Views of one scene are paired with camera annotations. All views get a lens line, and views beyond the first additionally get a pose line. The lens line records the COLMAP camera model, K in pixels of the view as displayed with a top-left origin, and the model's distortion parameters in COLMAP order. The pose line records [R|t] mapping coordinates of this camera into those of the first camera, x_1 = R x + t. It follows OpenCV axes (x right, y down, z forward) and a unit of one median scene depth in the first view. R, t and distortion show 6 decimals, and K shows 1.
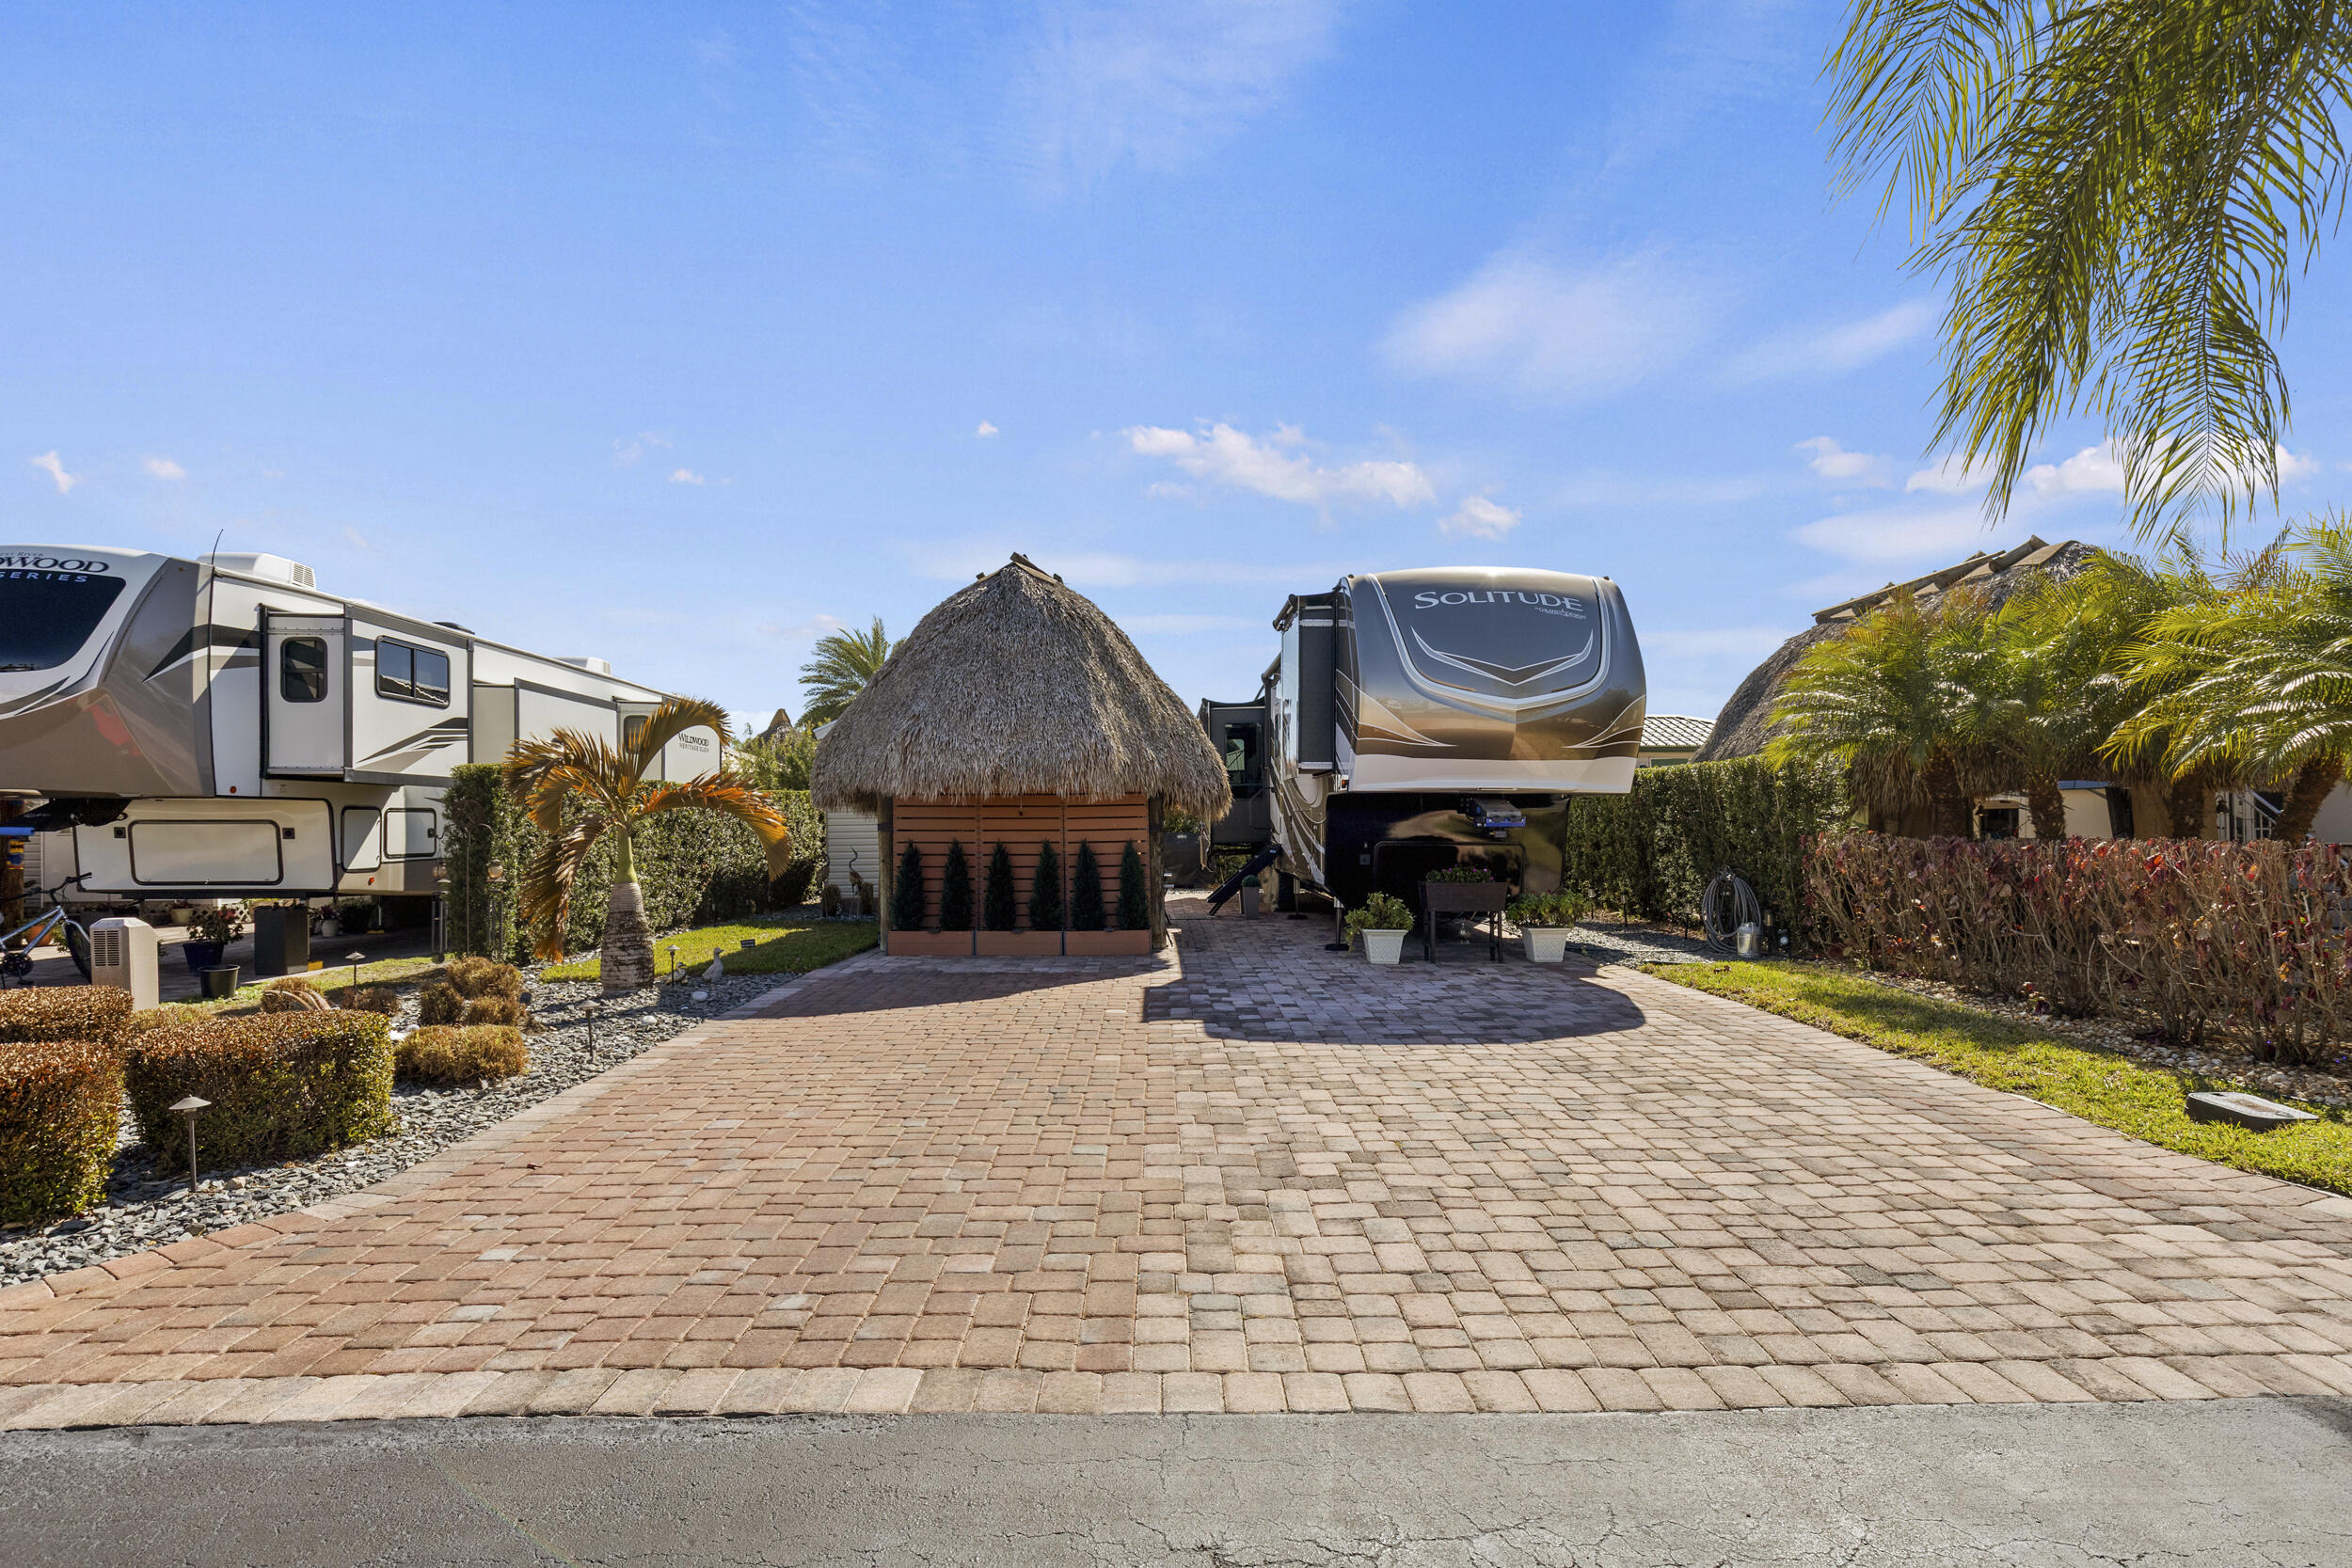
lens RADIAL K [[1226.0, 0, 1208.2], [0, 1226.0, 847.9], [0, 0, 1]] dist [0.007577, -0.004136]
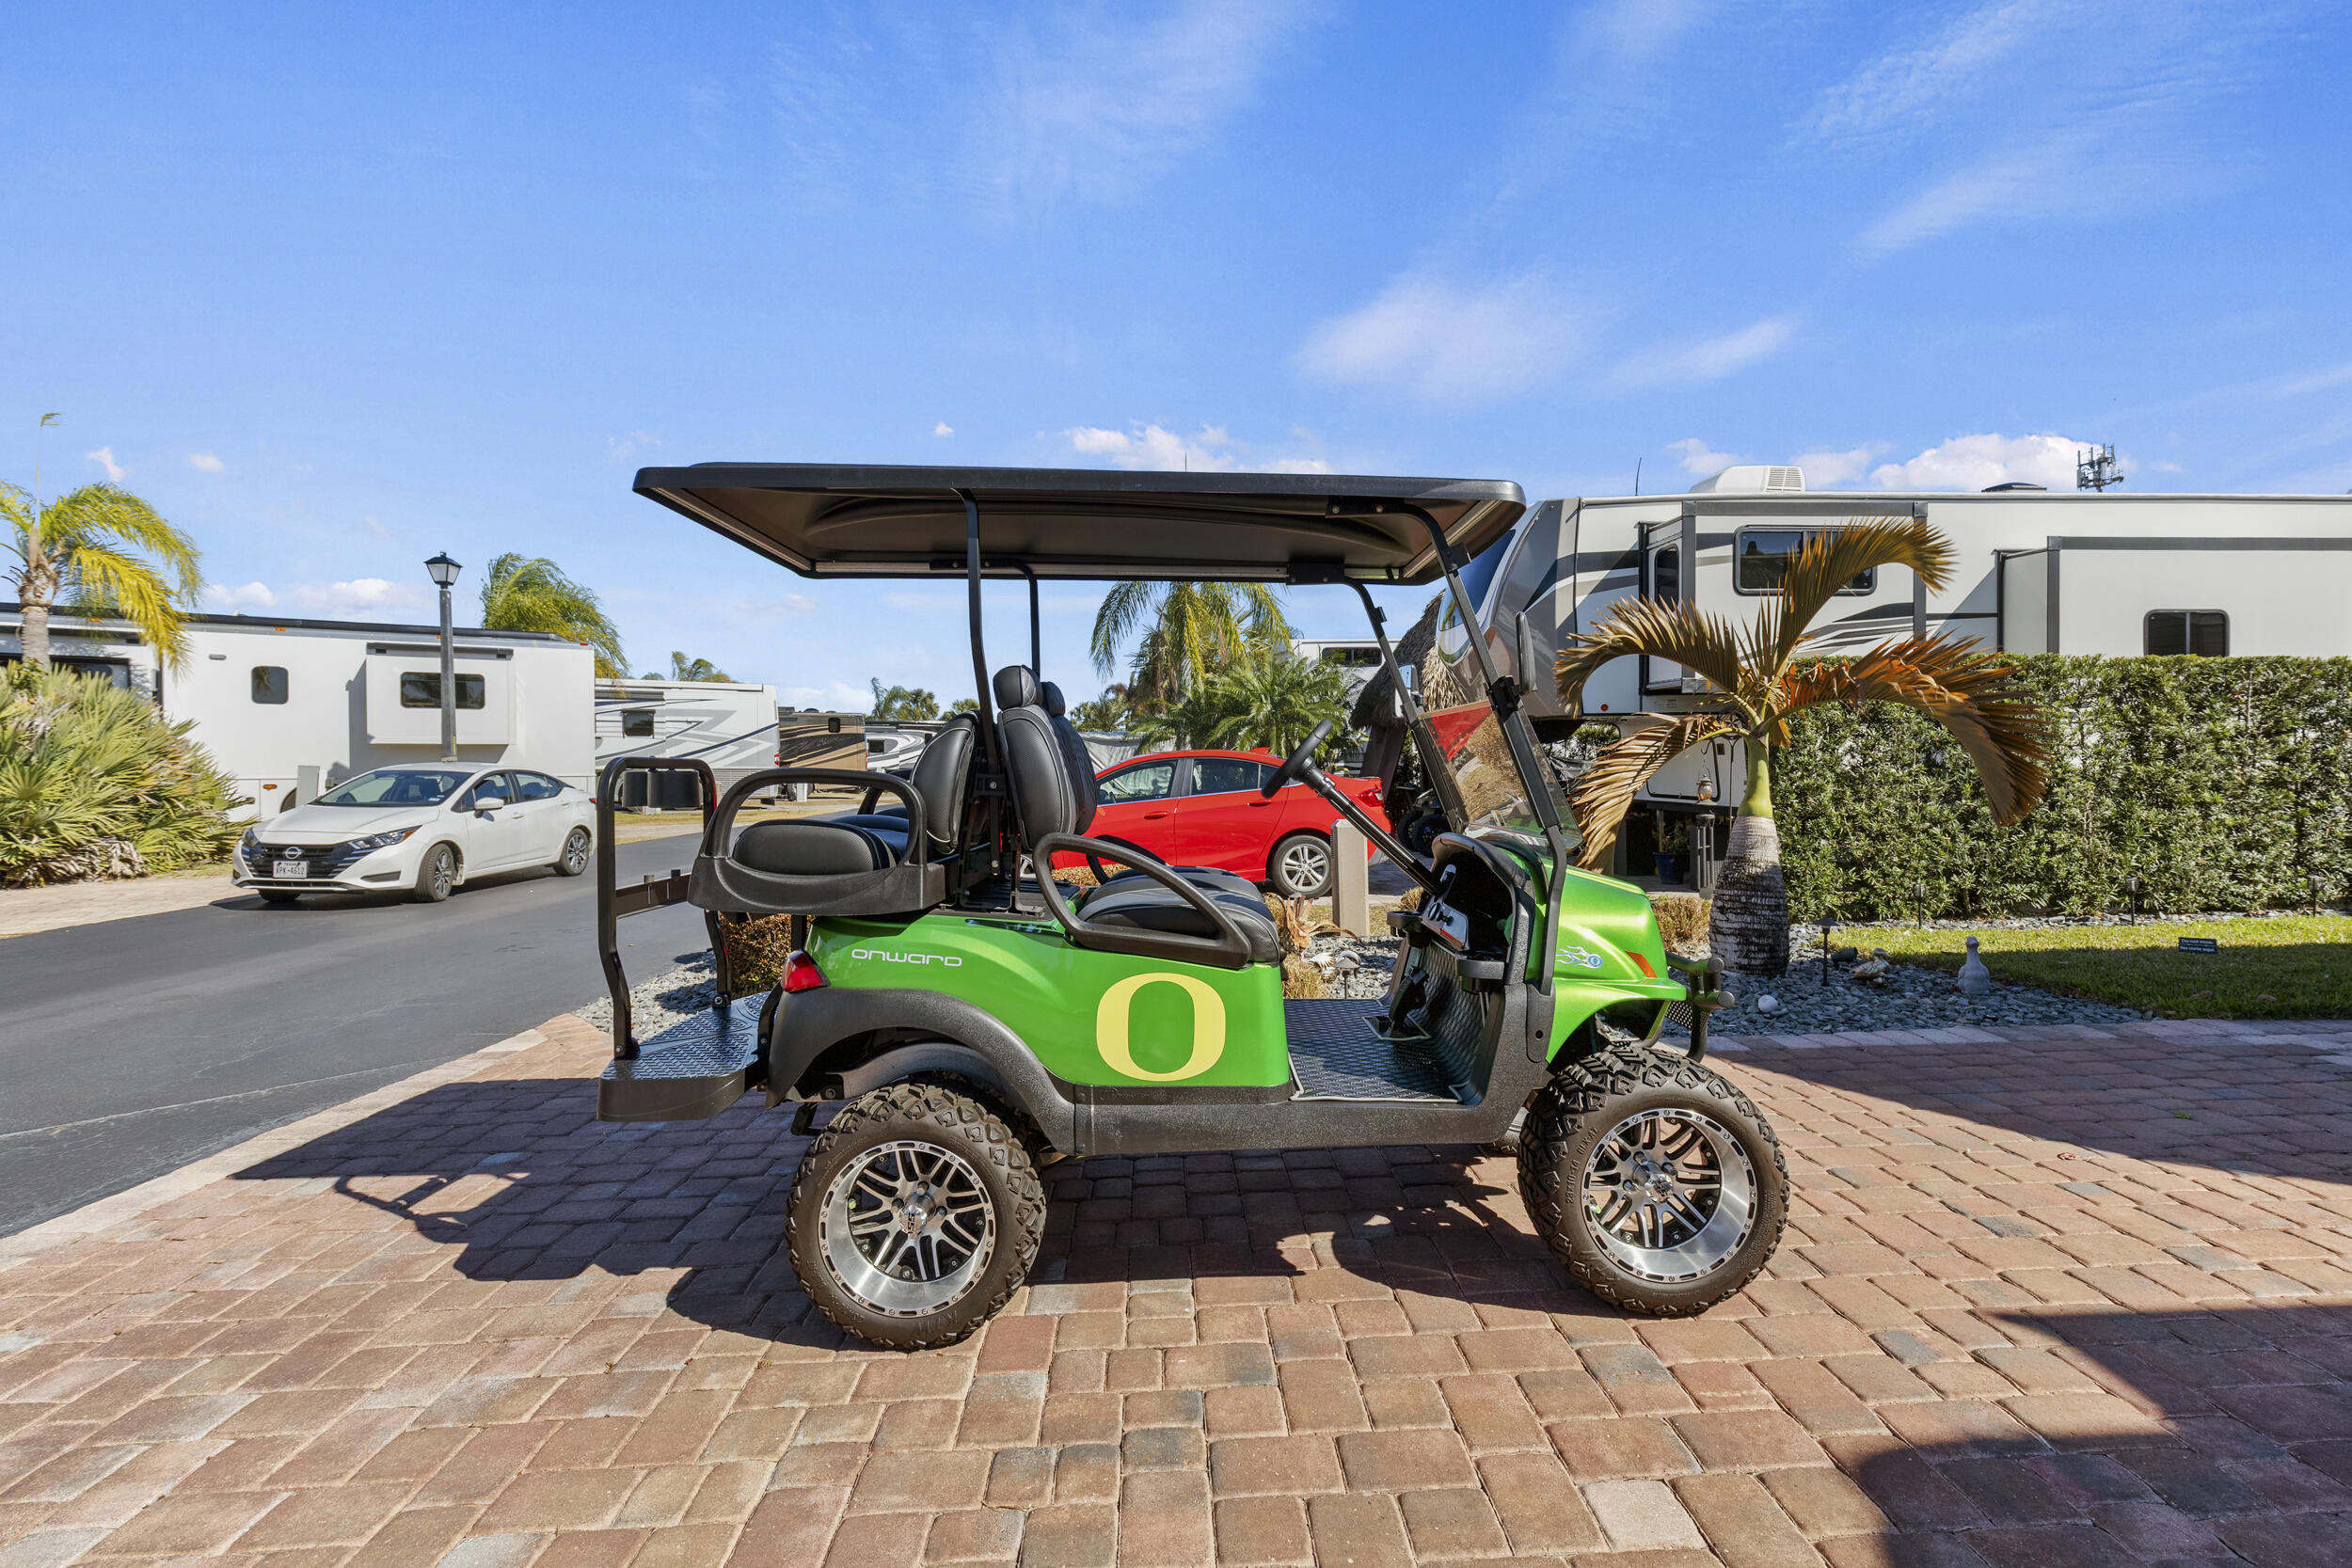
lens RADIAL K [[1070.9, 0, 1158.9], [0, 1070.9, 765.0], [0, 0, 1]] dist [0.001691, -0.000225]
pose [[-0.013290, 0.006485, -0.999891, 0.114514], [-0.006600, 0.999957, 0.006573, -0.001699], [0.999890, 0.006687, -0.013246, 0.598291]]
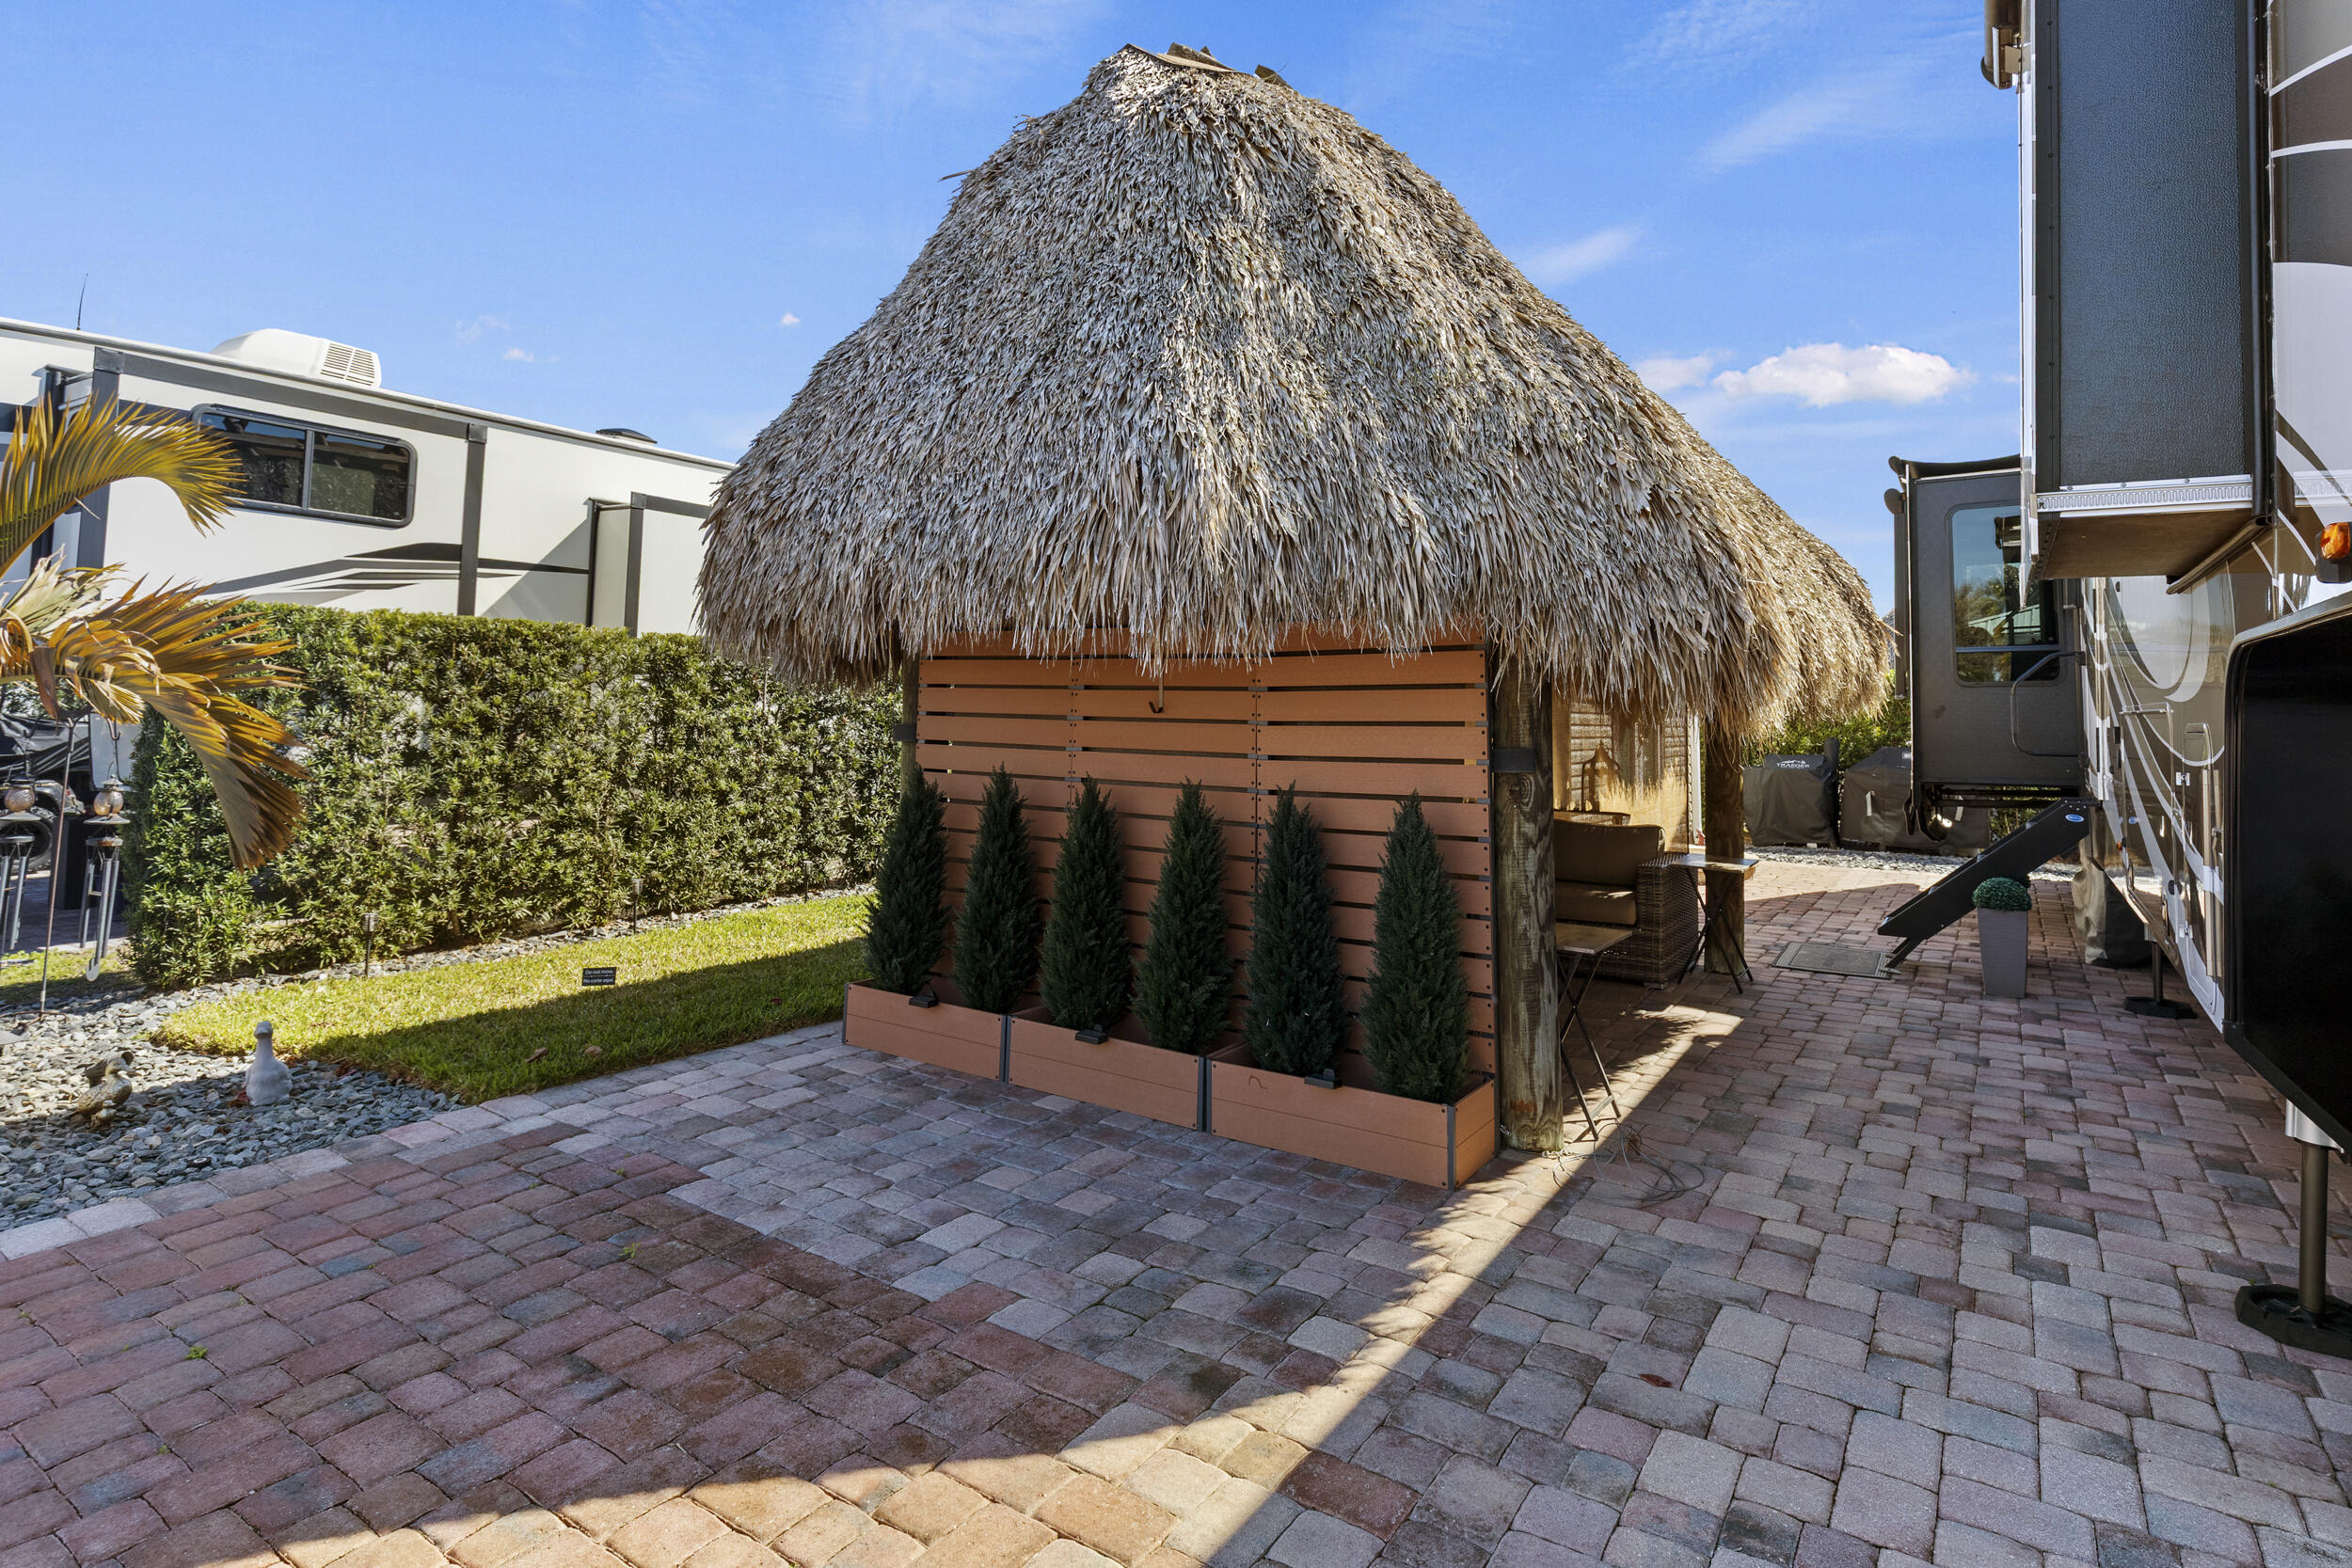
lens RADIAL K [[1226.0, 0, 1168.2], [0, 1226.0, 647.8], [0, 0, 1]] dist [0.007577, -0.004136]
pose [[0.800406, -0.013003, -0.599317, 0.088075], [-0.030849, 0.997547, -0.062844, -0.026248], [0.598664, 0.068789, 0.798041, 0.818348]]
